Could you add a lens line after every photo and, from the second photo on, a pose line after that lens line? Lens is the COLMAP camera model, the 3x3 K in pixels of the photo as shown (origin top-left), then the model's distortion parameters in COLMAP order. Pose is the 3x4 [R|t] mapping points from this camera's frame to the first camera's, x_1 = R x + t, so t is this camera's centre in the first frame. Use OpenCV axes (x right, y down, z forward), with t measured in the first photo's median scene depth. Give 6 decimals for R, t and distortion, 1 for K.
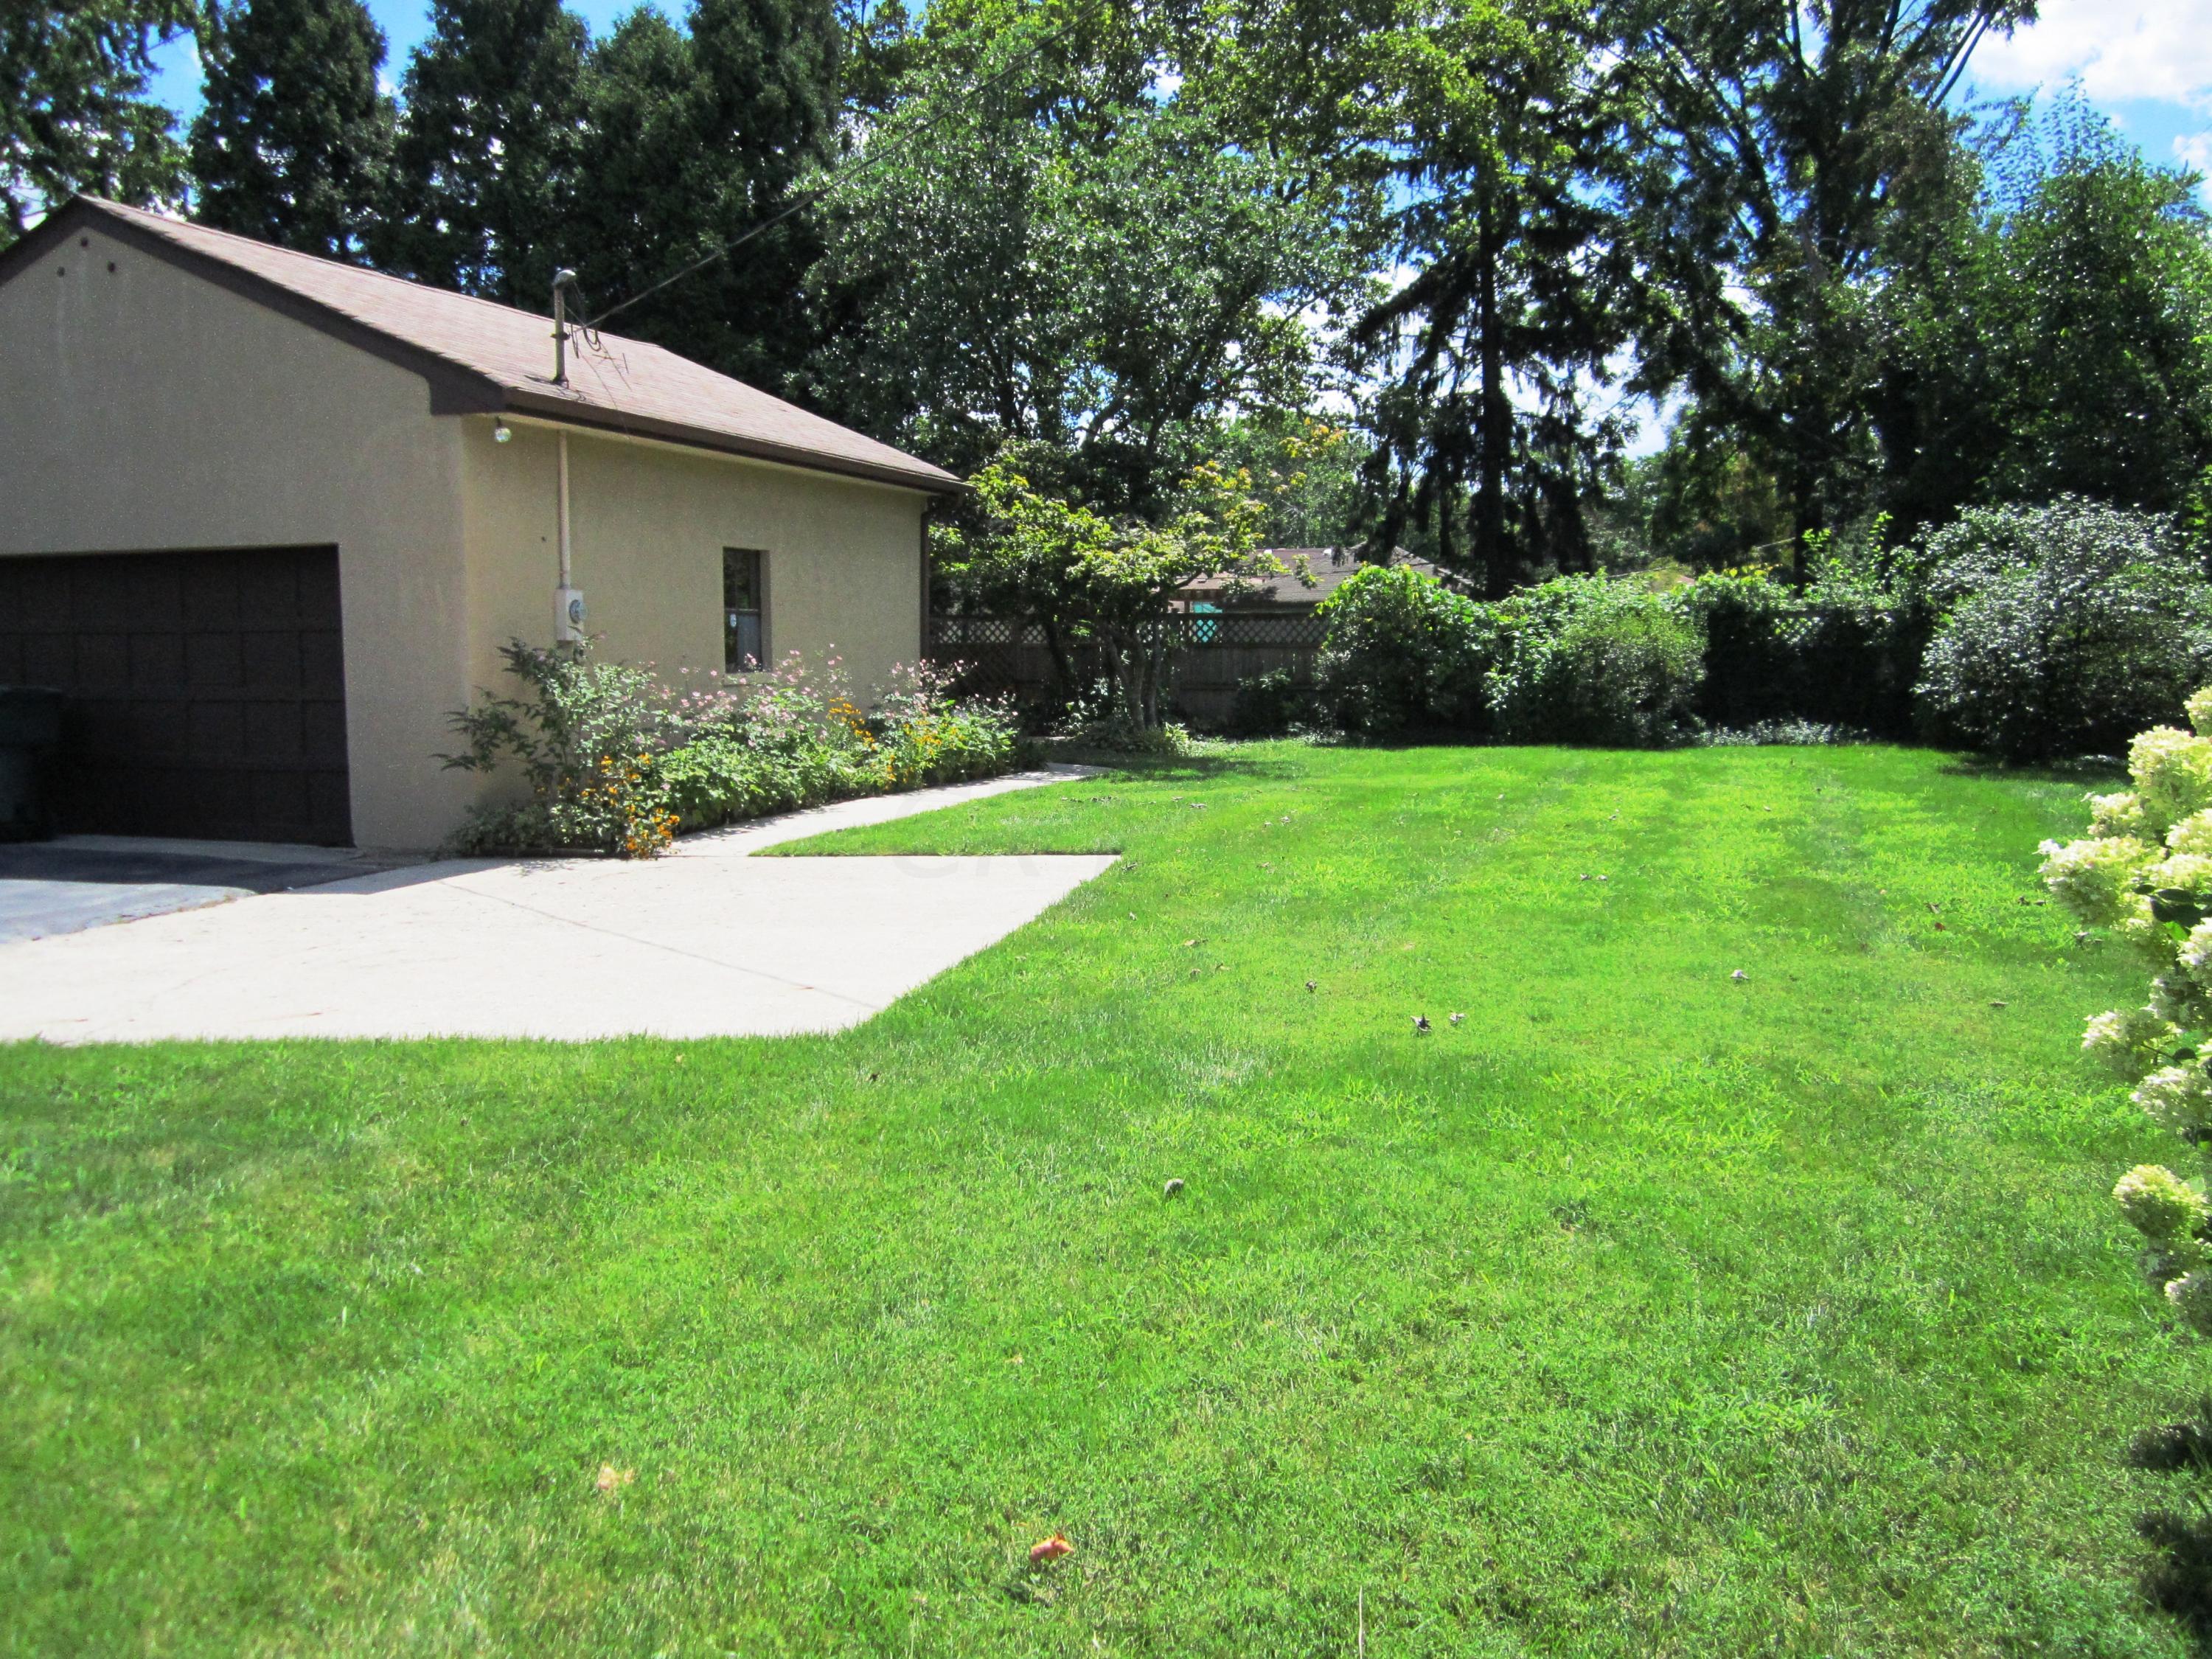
lens RADIAL K [[1847.1, 0, 1111.4], [0, 1847.1, 879.5], [0, 0, 1]] dist [-0.046623, 0.004118]
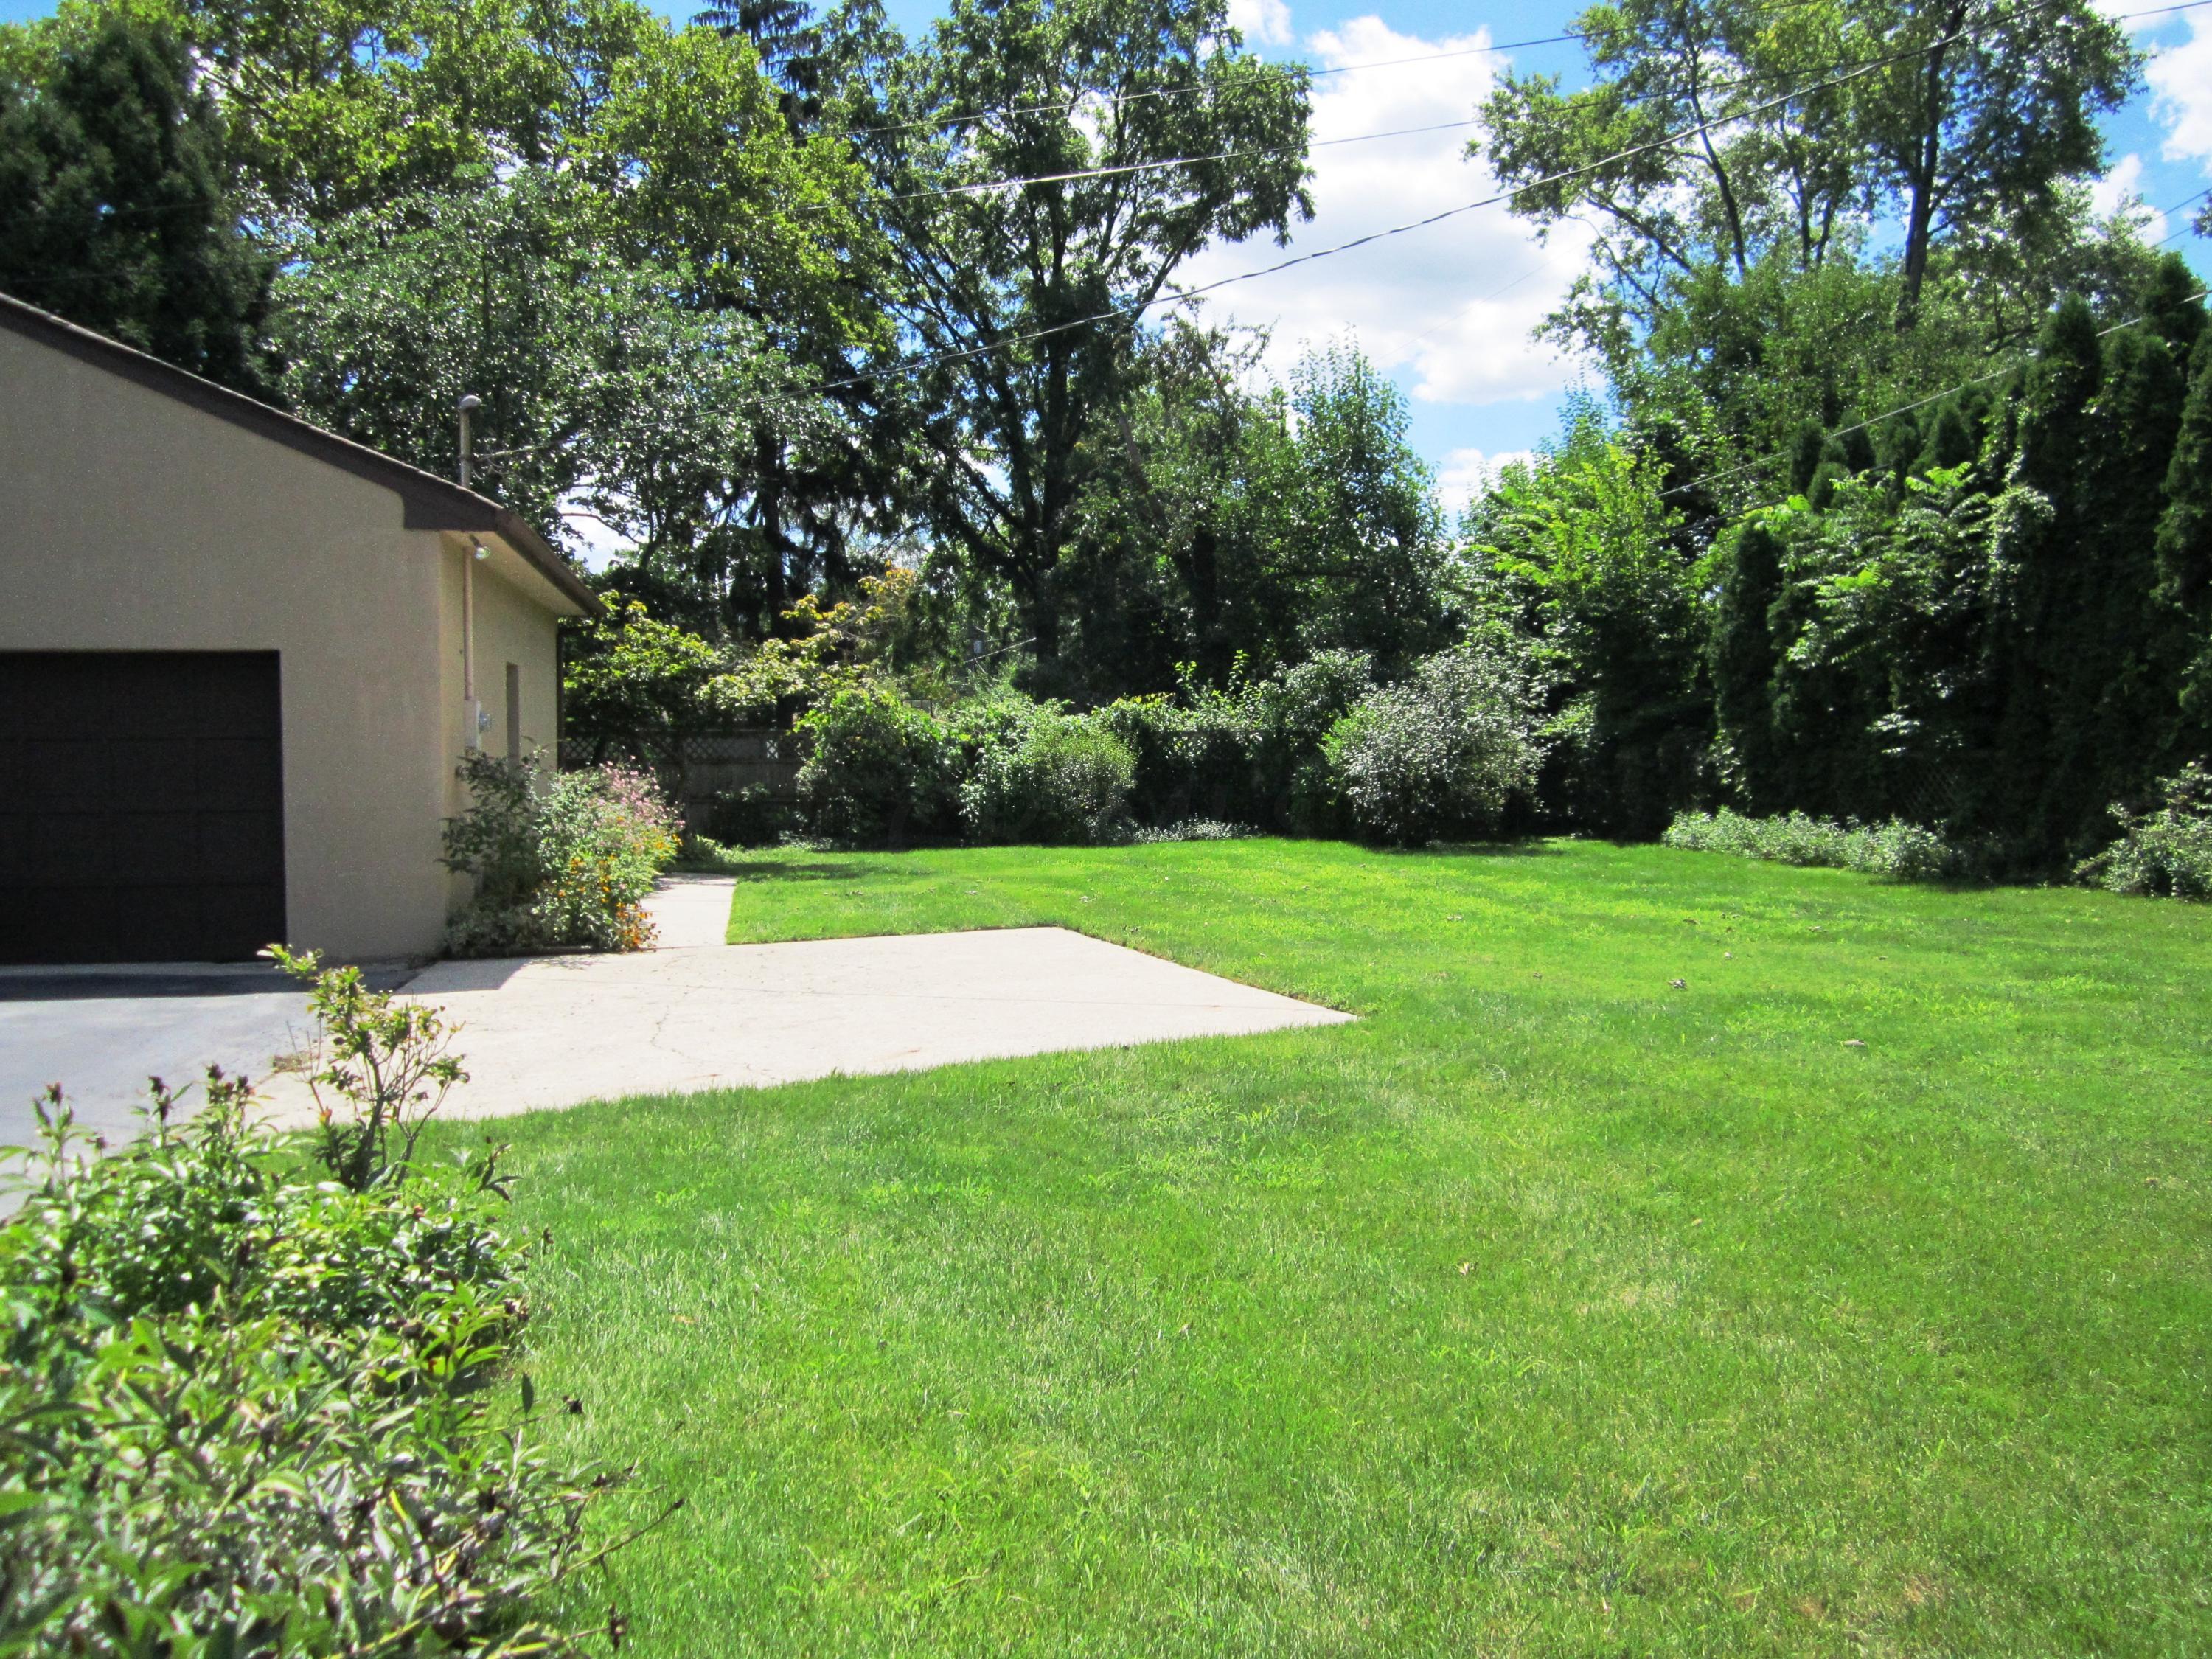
lens RADIAL K [[1830.1, 0, 1106.0], [0, 1830.1, 829.5], [0, 0, 1]] dist [-0.004977, 0.018060]
pose [[0.878756, -0.016694, 0.476978, -0.263471], [0.060057, 0.995312, -0.075811, 0.007738], [-0.473477, 0.095266, 0.875639, -0.036233]]
